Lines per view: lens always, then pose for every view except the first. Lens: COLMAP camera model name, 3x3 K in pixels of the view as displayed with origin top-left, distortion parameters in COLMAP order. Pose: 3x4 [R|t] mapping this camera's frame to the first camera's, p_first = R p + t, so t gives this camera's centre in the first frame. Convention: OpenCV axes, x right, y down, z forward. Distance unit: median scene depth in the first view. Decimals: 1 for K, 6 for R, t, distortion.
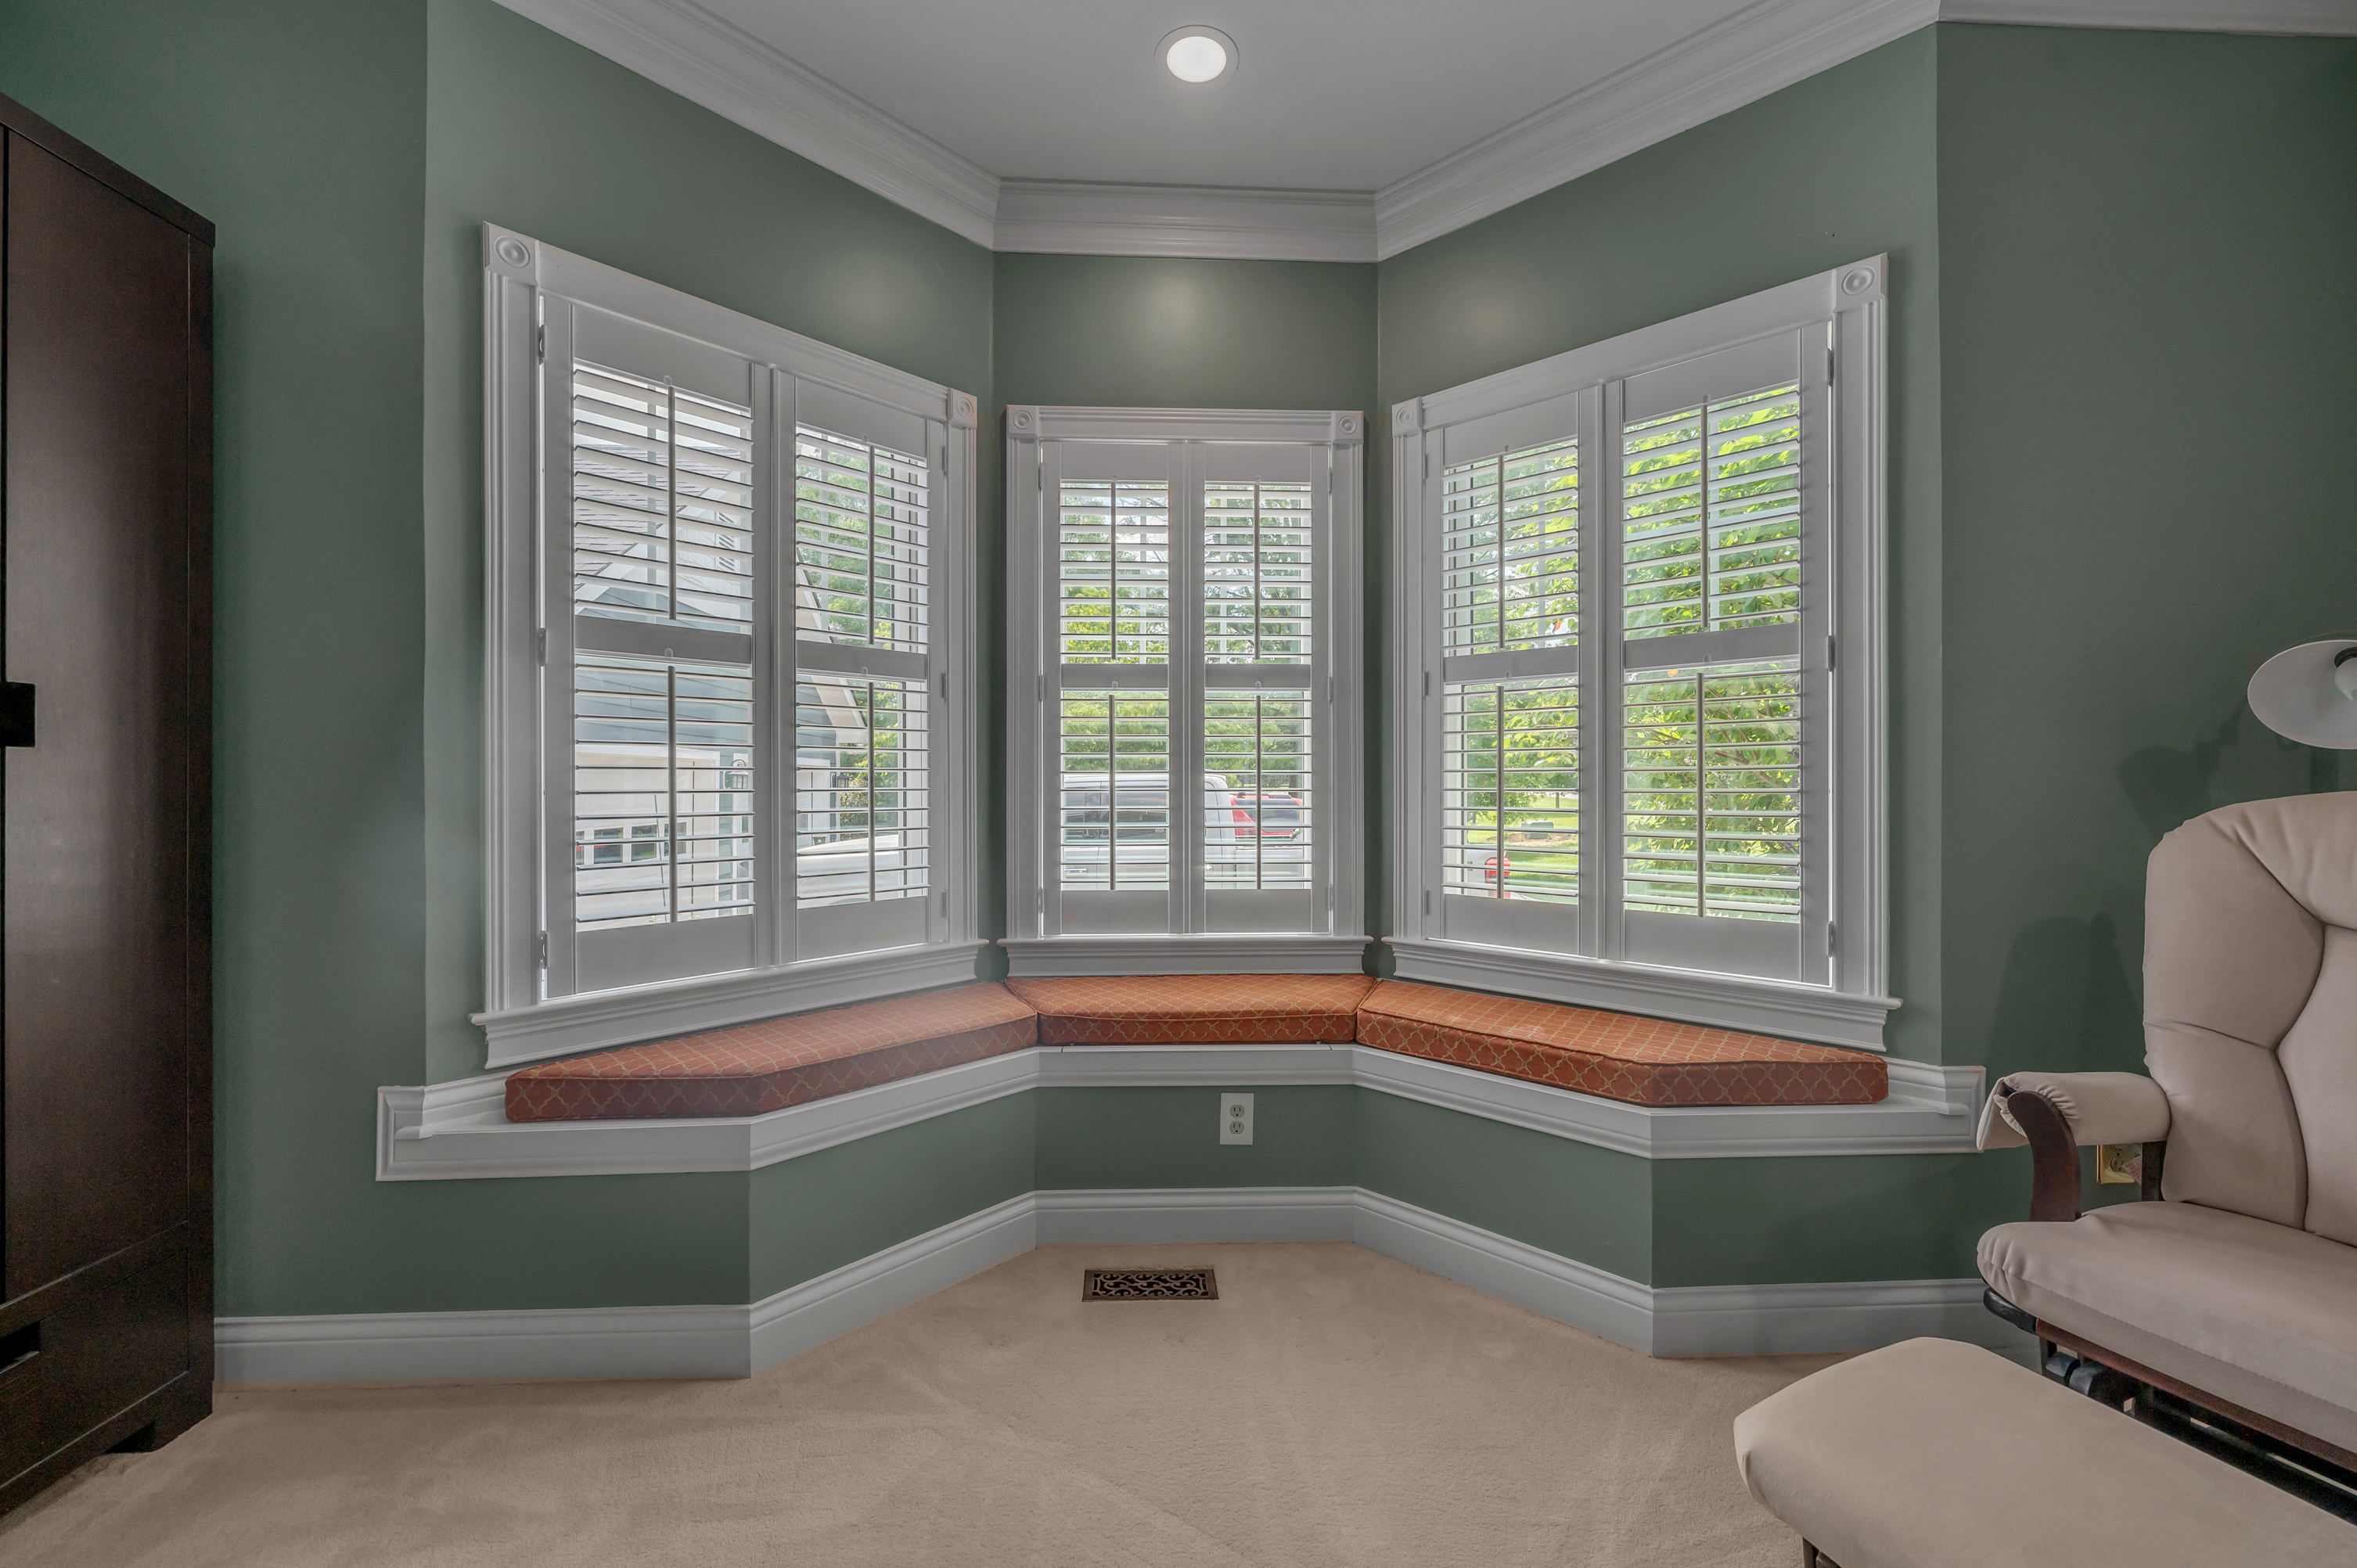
lens RADIAL K [[936.9, 0, 1179.0], [0, 936.9, 792.2], [0, 0, 1]] dist [-0.000150, -0.000354]
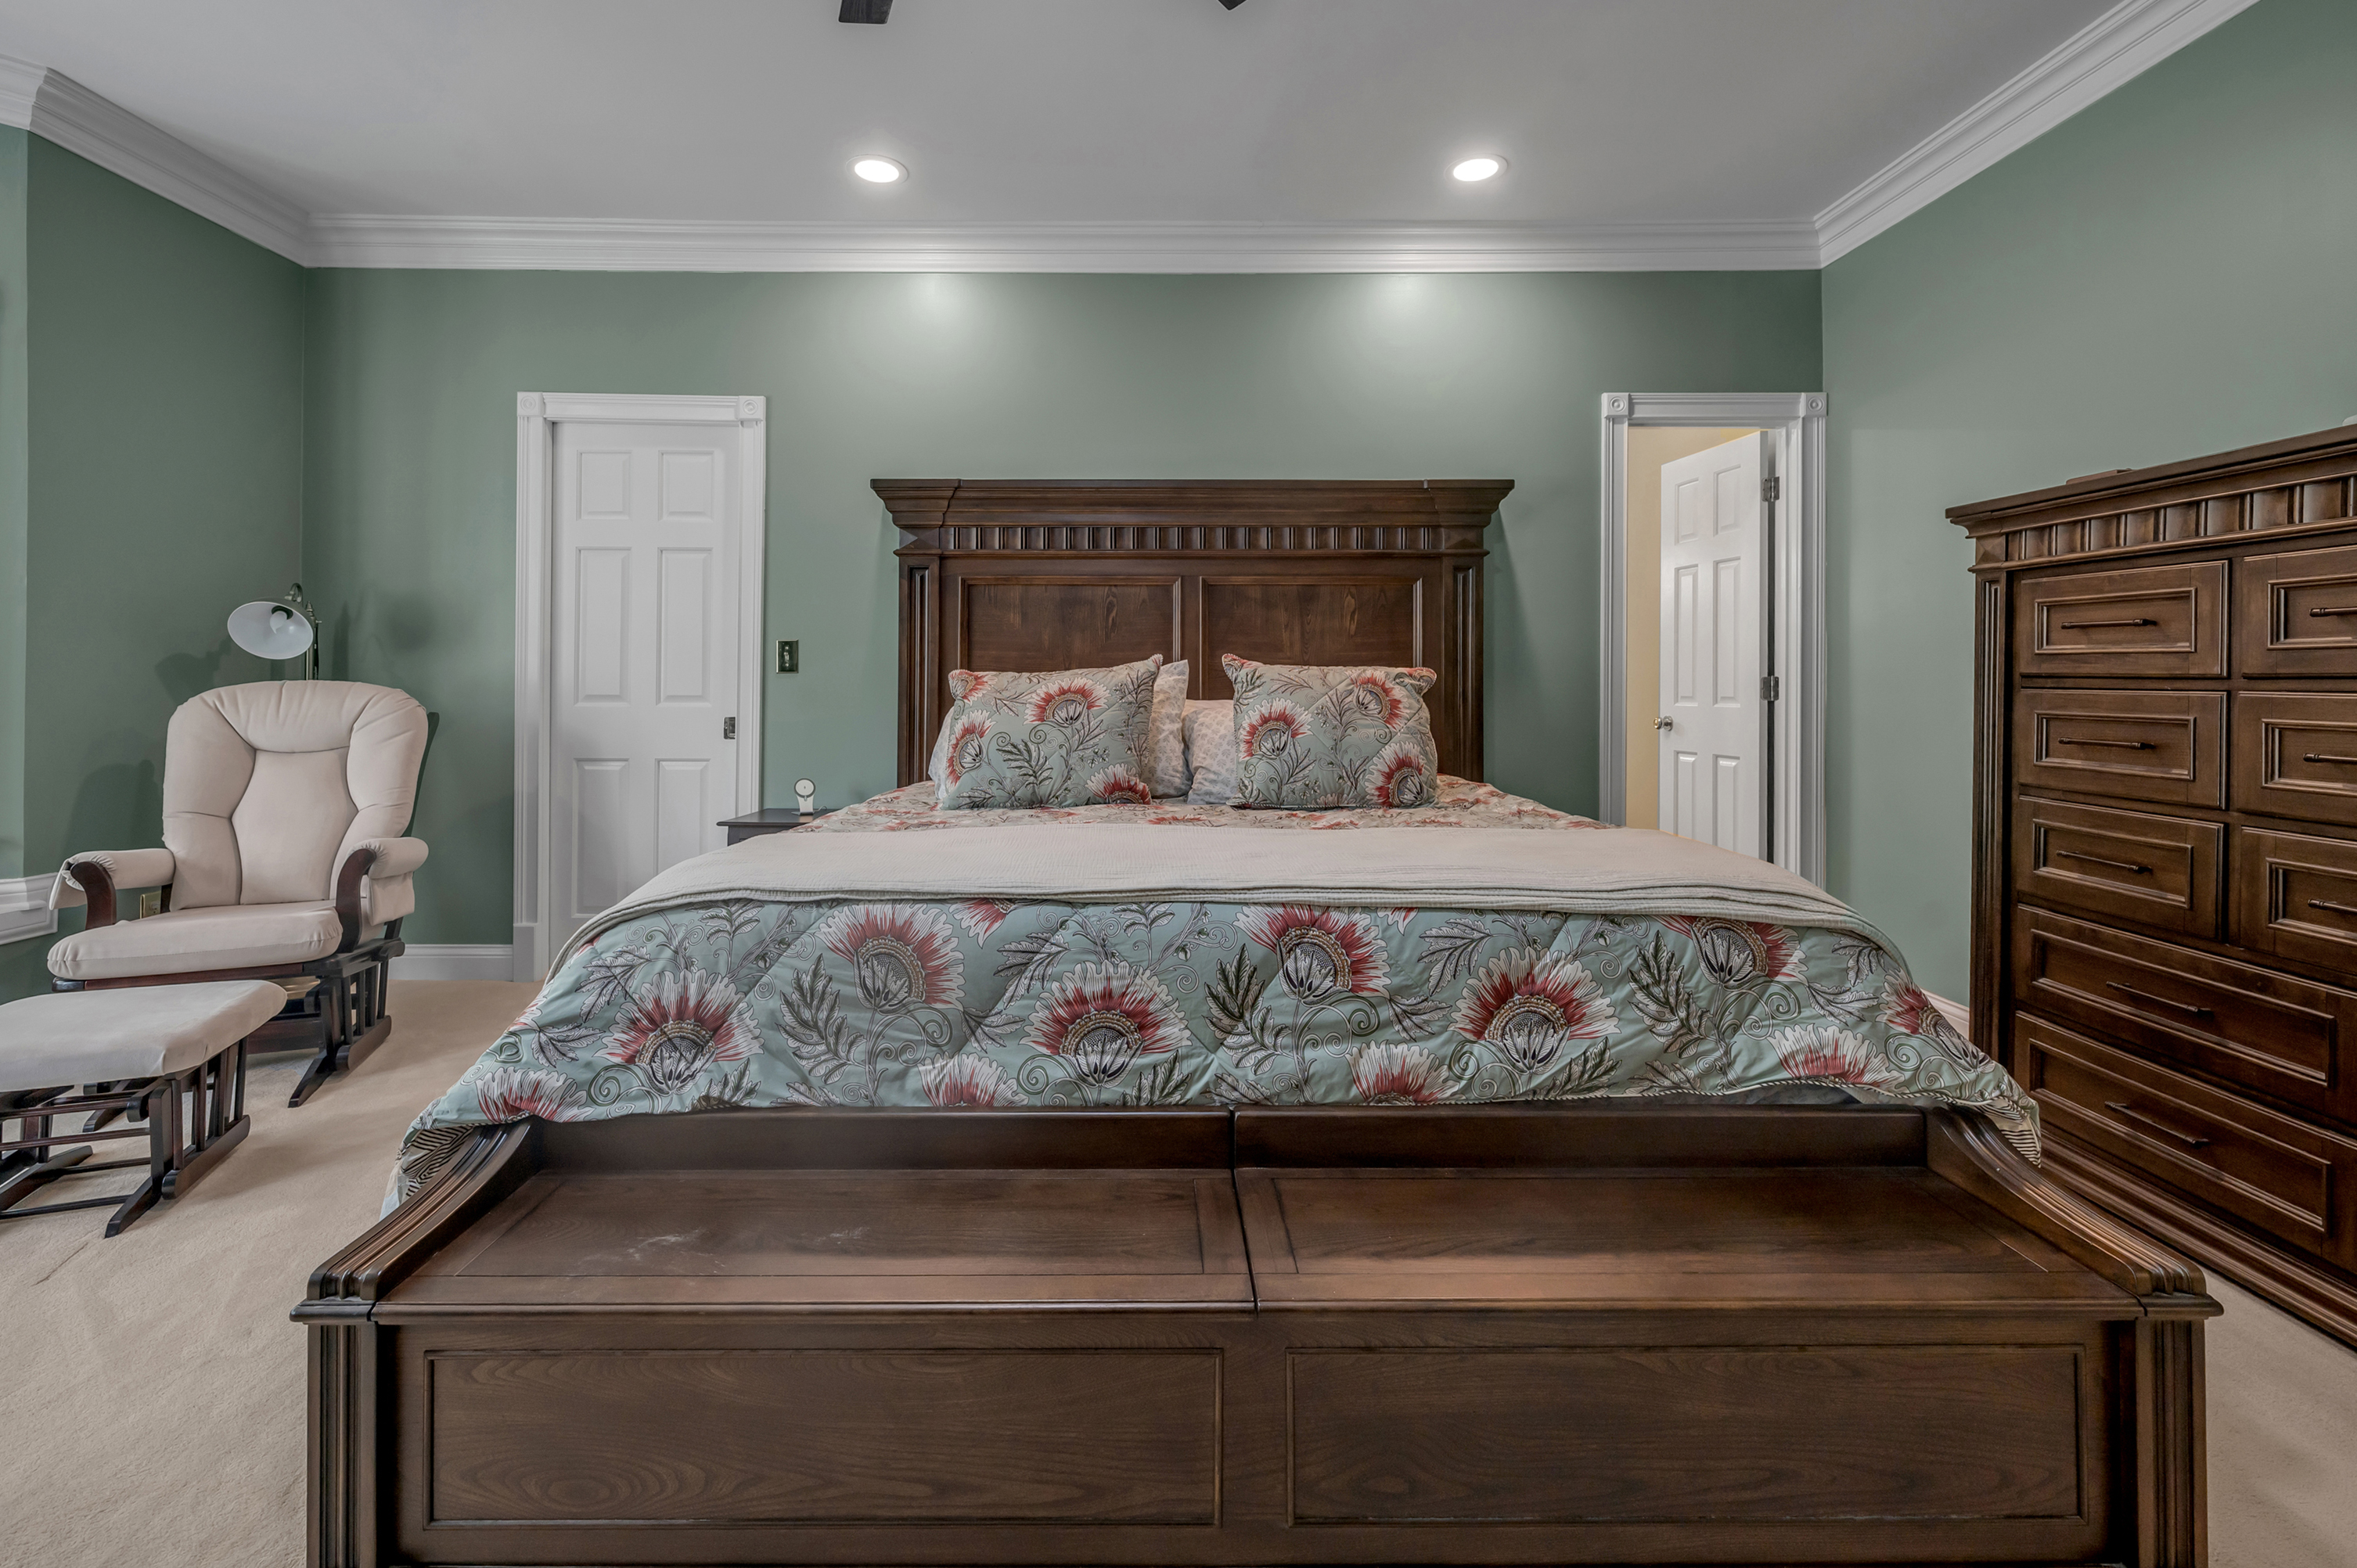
lens RADIAL K [[991.6, 0, 1154.6], [0, 991.6, 678.4], [0, 0, 1]] dist [0.000048, -0.000359]
pose [[0.036600, 0.003351, 0.999324, -0.503494], [0.004049, 0.999986, -0.003502, 0.005609], [-0.999322, 0.004174, 0.036585, -0.620684]]
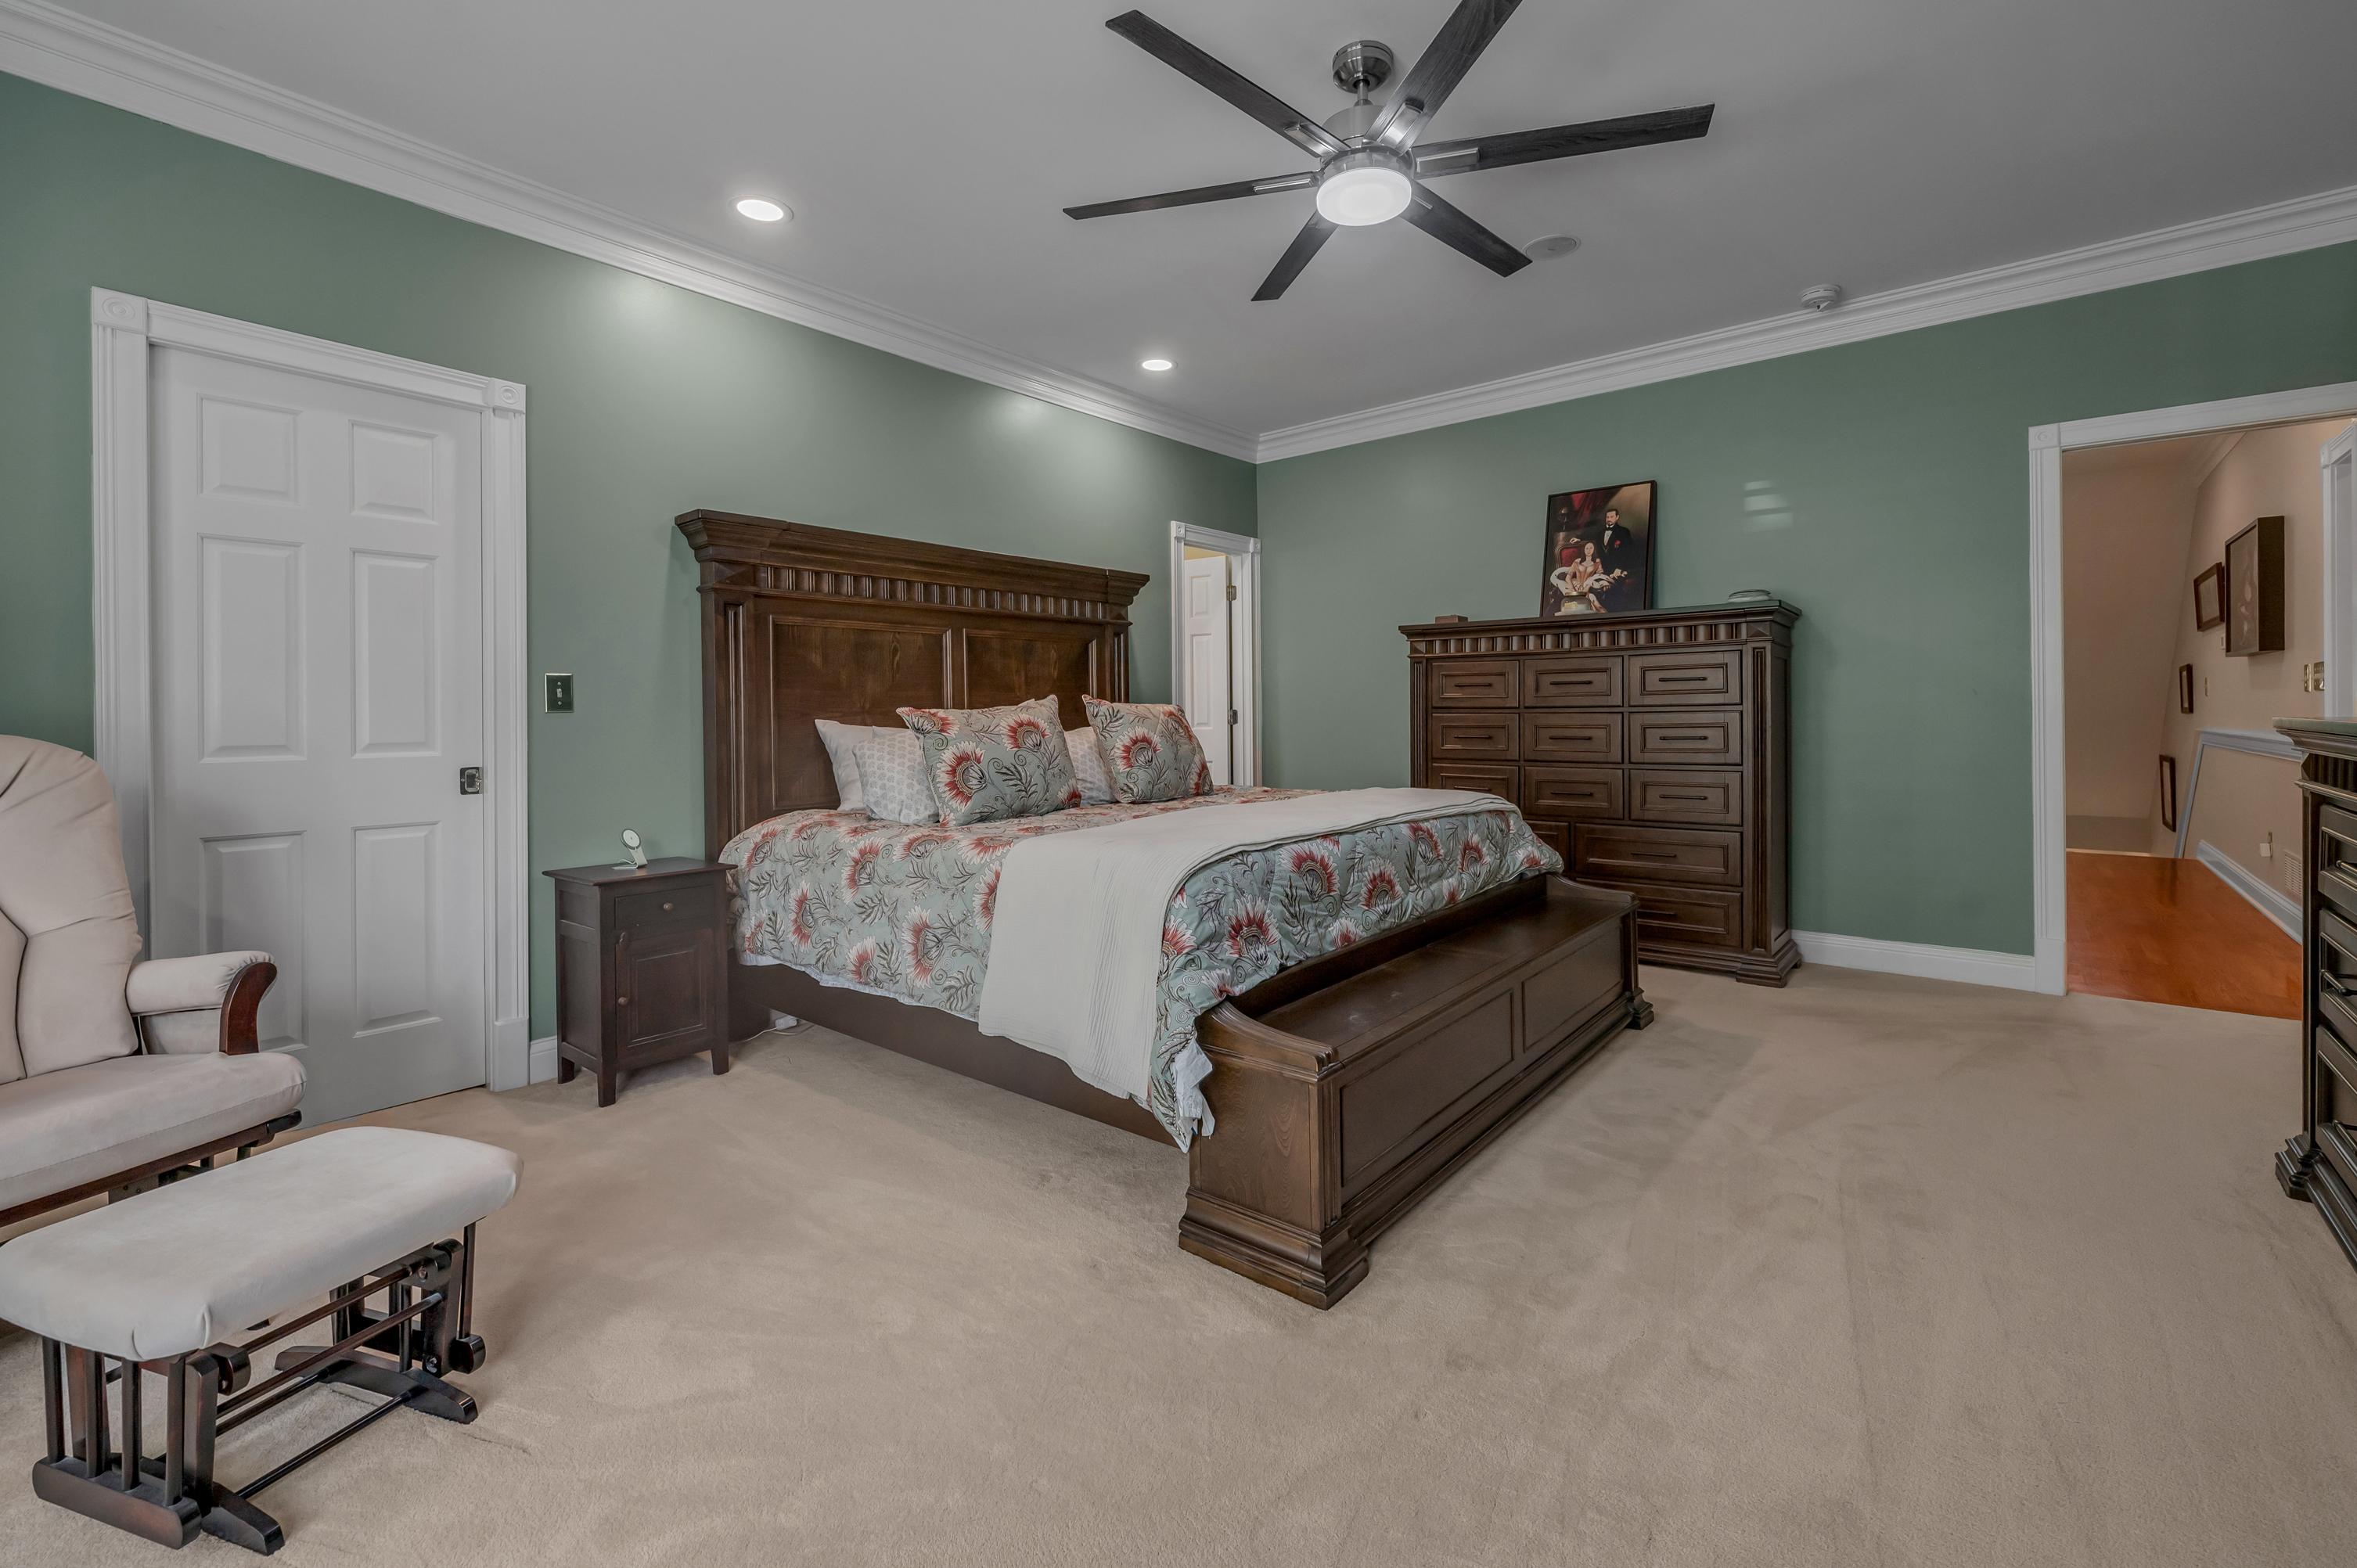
lens RADIAL K [[991.6, 0, 1222.7], [0, 991.6, 712.9], [0, 0, 1]] dist [0.000048, -0.000359]
pose [[-0.758858, 0.009560, 0.651186, -0.522375], [0.016086, 0.999862, 0.004068, -0.001985], [-0.651057, 0.013562, -0.758908, 0.510150]]
